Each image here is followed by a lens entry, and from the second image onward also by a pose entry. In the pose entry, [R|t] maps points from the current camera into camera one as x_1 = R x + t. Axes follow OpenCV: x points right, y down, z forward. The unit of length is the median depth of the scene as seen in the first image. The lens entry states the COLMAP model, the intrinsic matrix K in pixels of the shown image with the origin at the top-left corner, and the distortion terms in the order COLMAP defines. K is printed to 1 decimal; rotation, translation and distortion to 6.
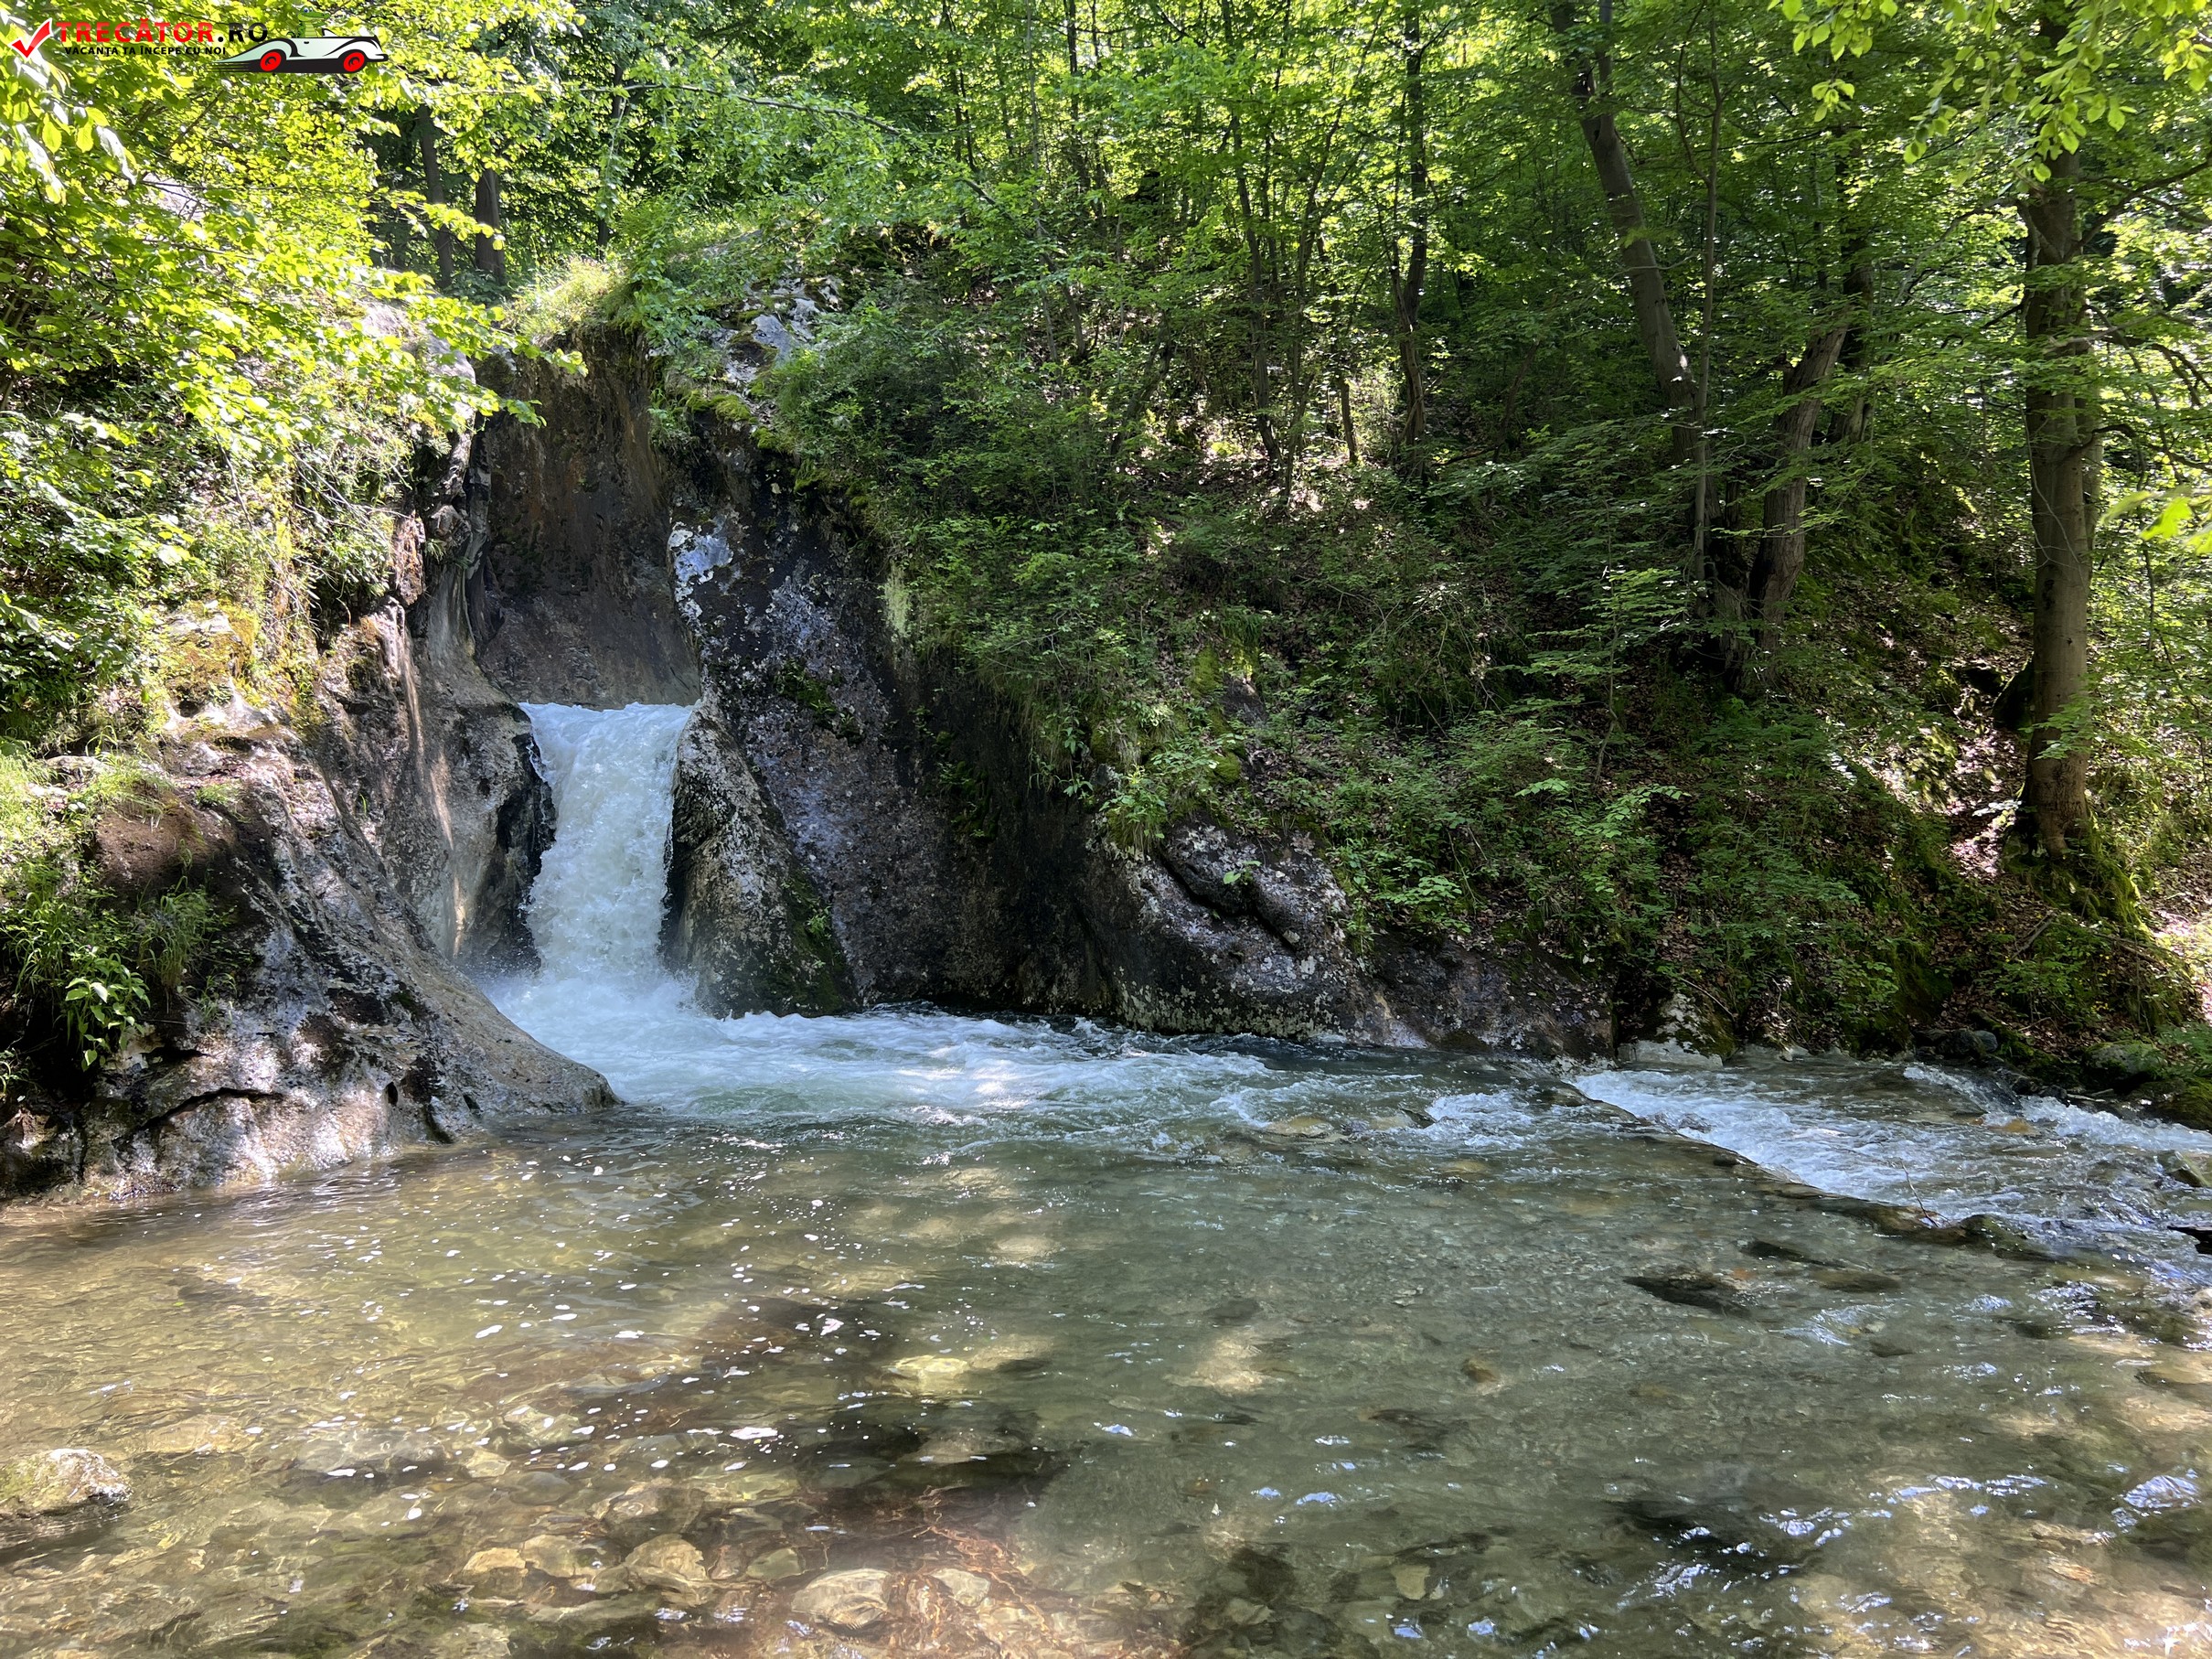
lens RADIAL K [[1669.3, 0, 1123.6], [0, 1669.3, 840.9], [0, 0, 1]] dist [0.045376, -0.046475]
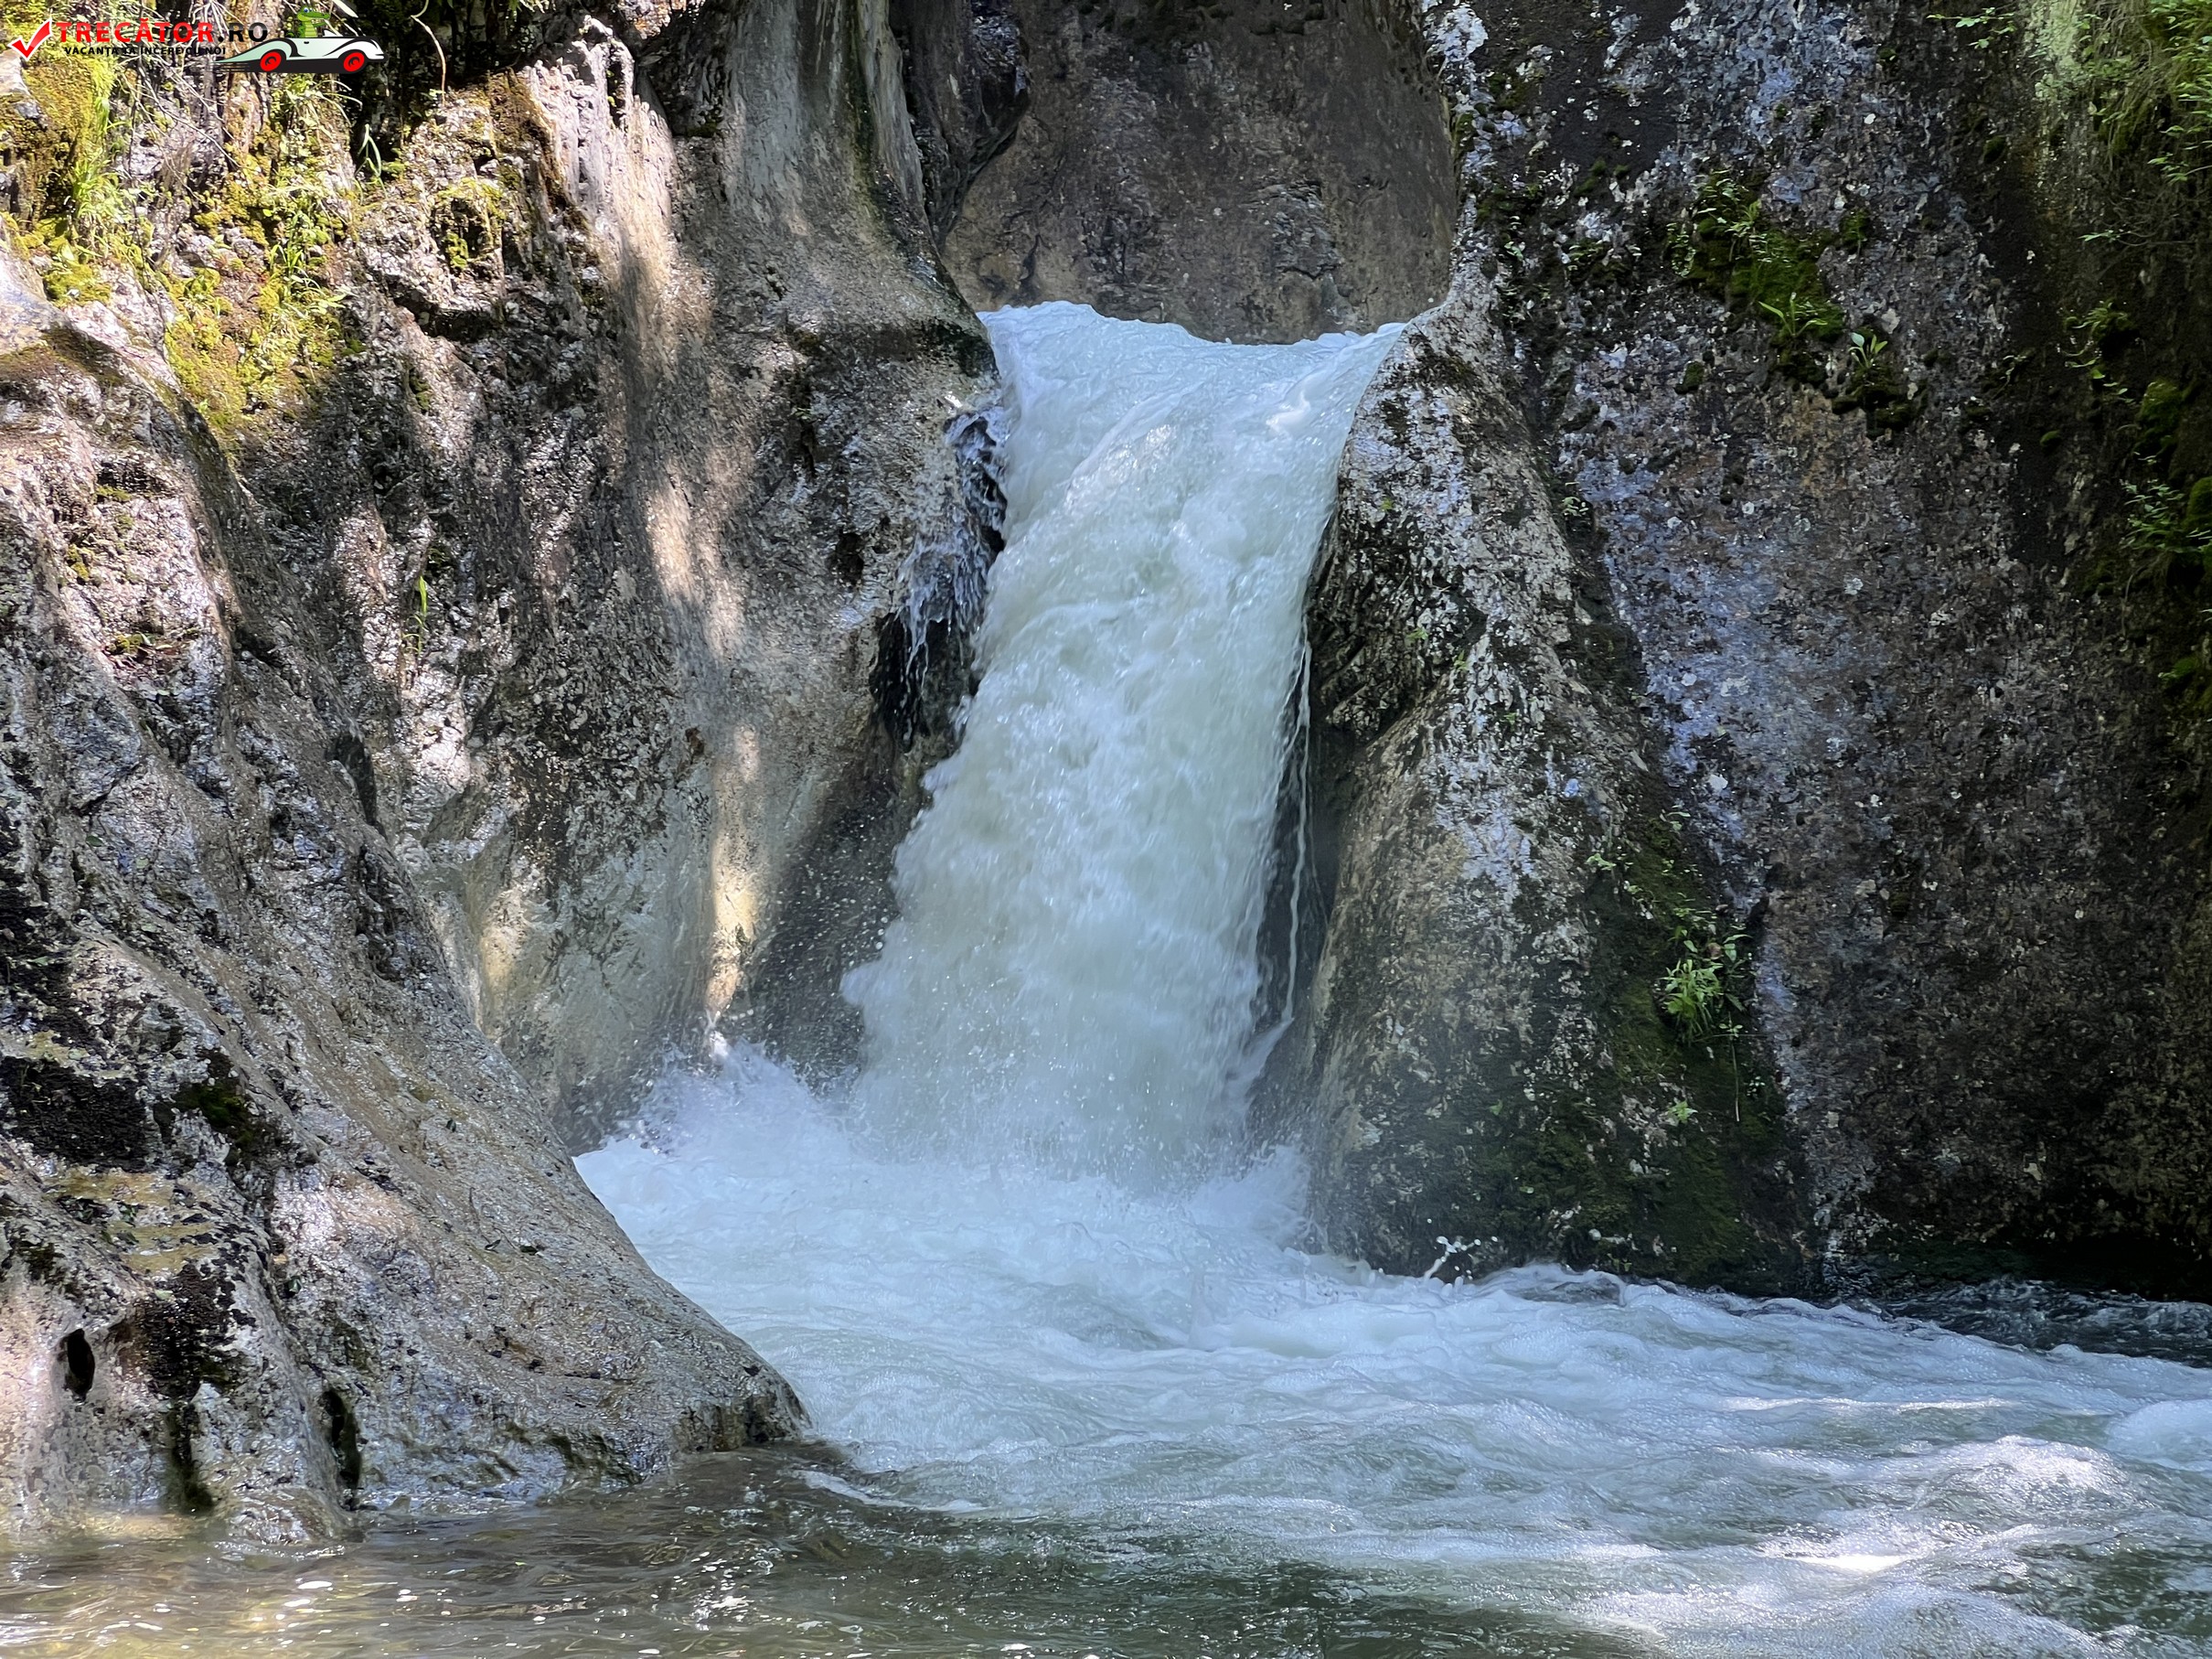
lens RADIAL K [[4894.1, 0, 1107.0], [0, 4894.1, 821.9], [0, 0, 1]] dist [0.100234, 0.000000]
pose [[0.896615, 0.029394, -0.441834, 0.124454], [-0.030867, 0.999516, 0.003856, 0.017733], [0.441734, 0.010181, 0.897088, 0.113681]]
